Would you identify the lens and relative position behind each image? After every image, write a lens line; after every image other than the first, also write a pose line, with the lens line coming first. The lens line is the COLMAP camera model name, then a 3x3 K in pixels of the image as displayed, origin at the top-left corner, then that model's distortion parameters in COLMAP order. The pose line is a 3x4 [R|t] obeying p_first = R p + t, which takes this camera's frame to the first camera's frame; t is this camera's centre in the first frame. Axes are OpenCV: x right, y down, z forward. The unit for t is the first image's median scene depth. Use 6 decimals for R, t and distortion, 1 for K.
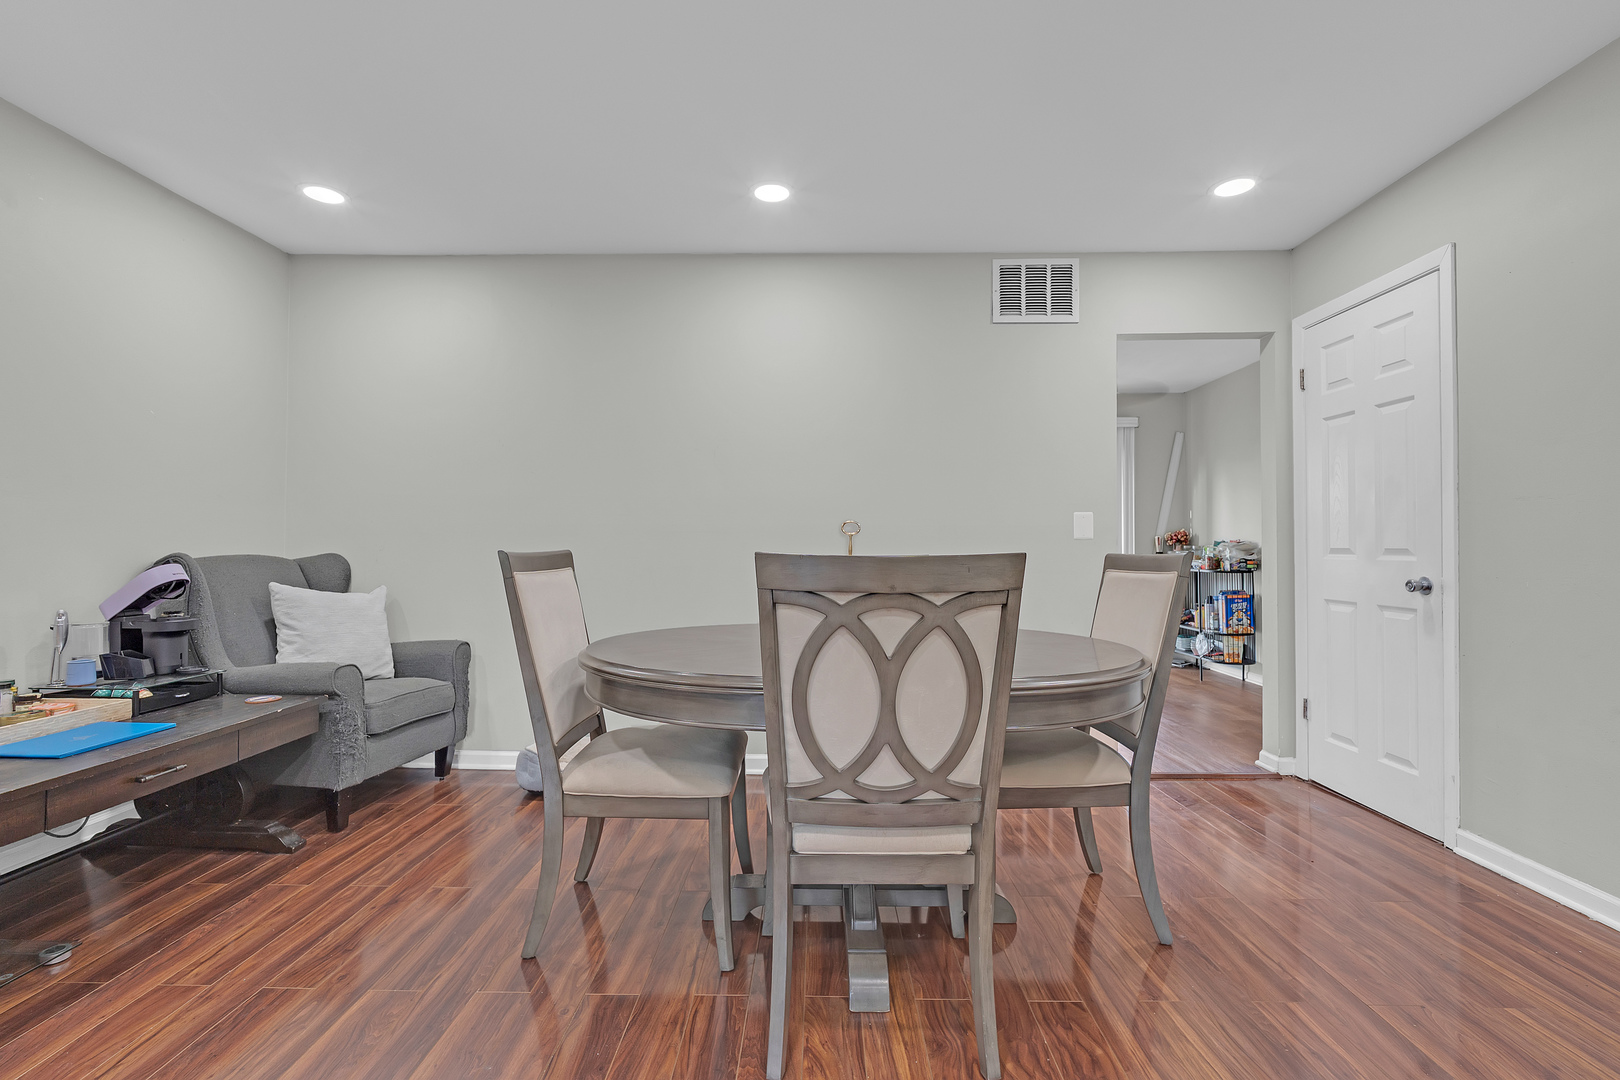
lens RADIAL K [[746.6, 0, 808.9], [0, 746.6, 541.1], [0, 0, 1]] dist [-0.000217, 0.000287]
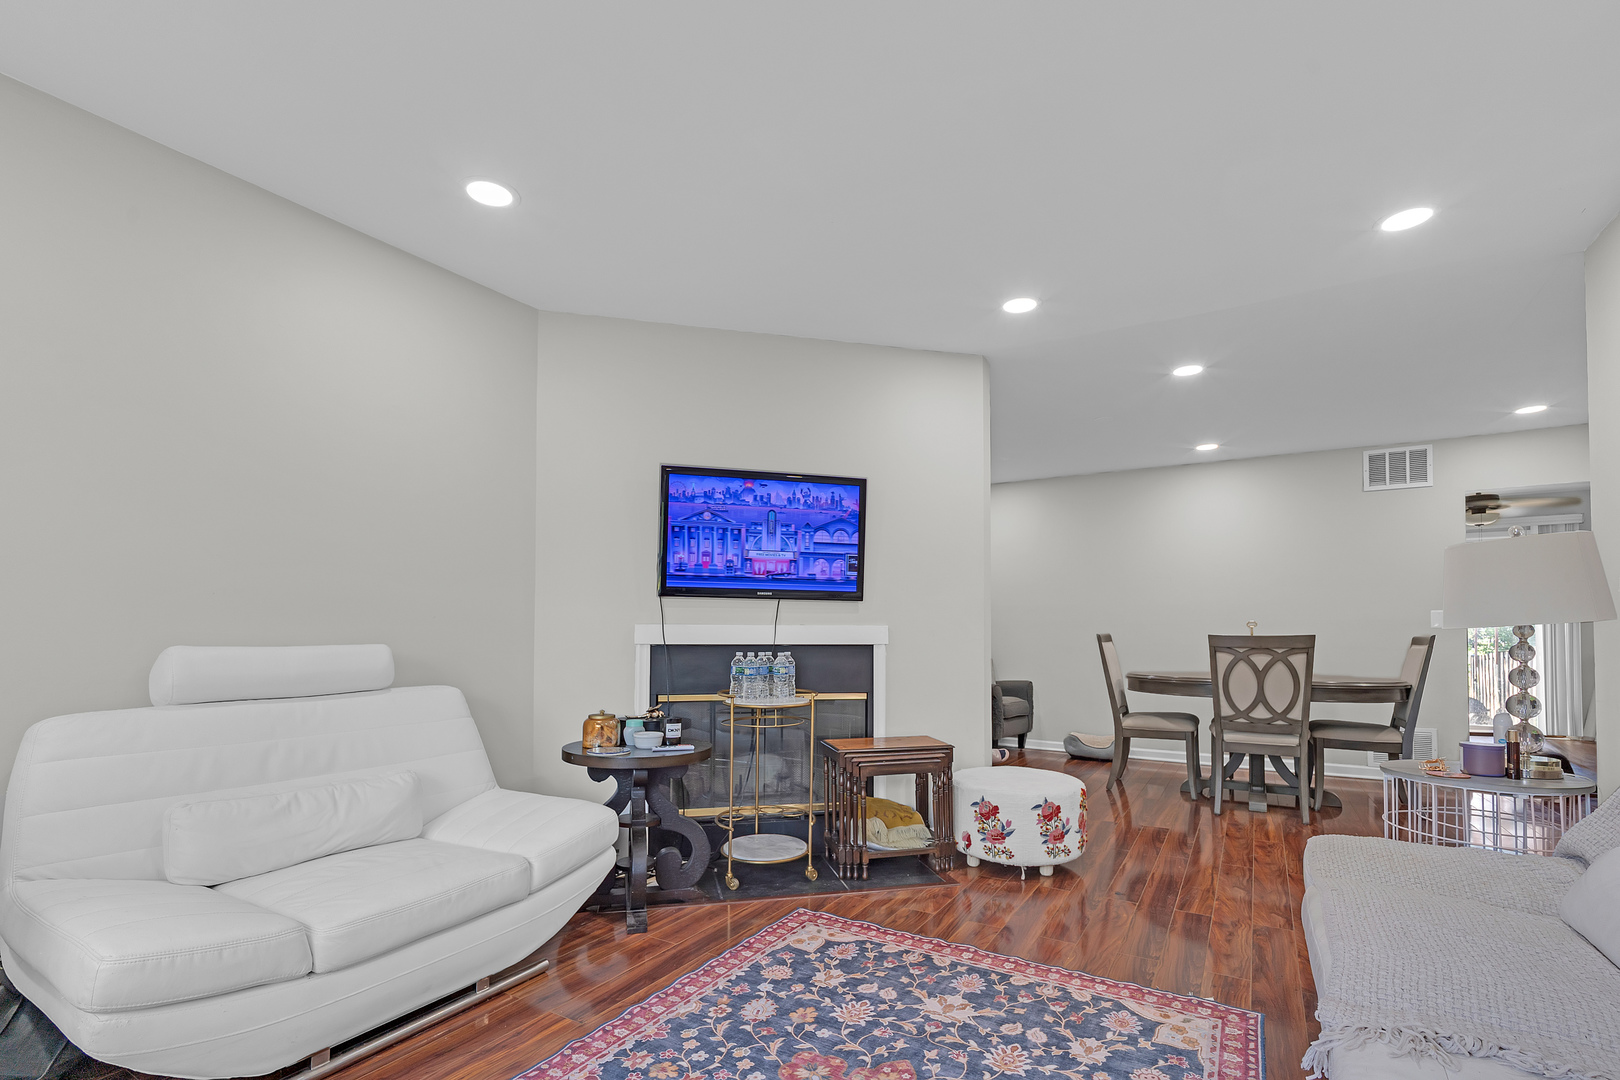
lens RADIAL K [[746.6, 0, 820.9], [0, 746.6, 616.3], [0, 0, 1]] dist [-0.000217, 0.000287]
pose [[0.870904, -0.009658, -0.491358, 0.045476], [0.002906, 0.999891, -0.014501, -0.016847], [0.491444, 0.011201, 0.870837, -2.264552]]
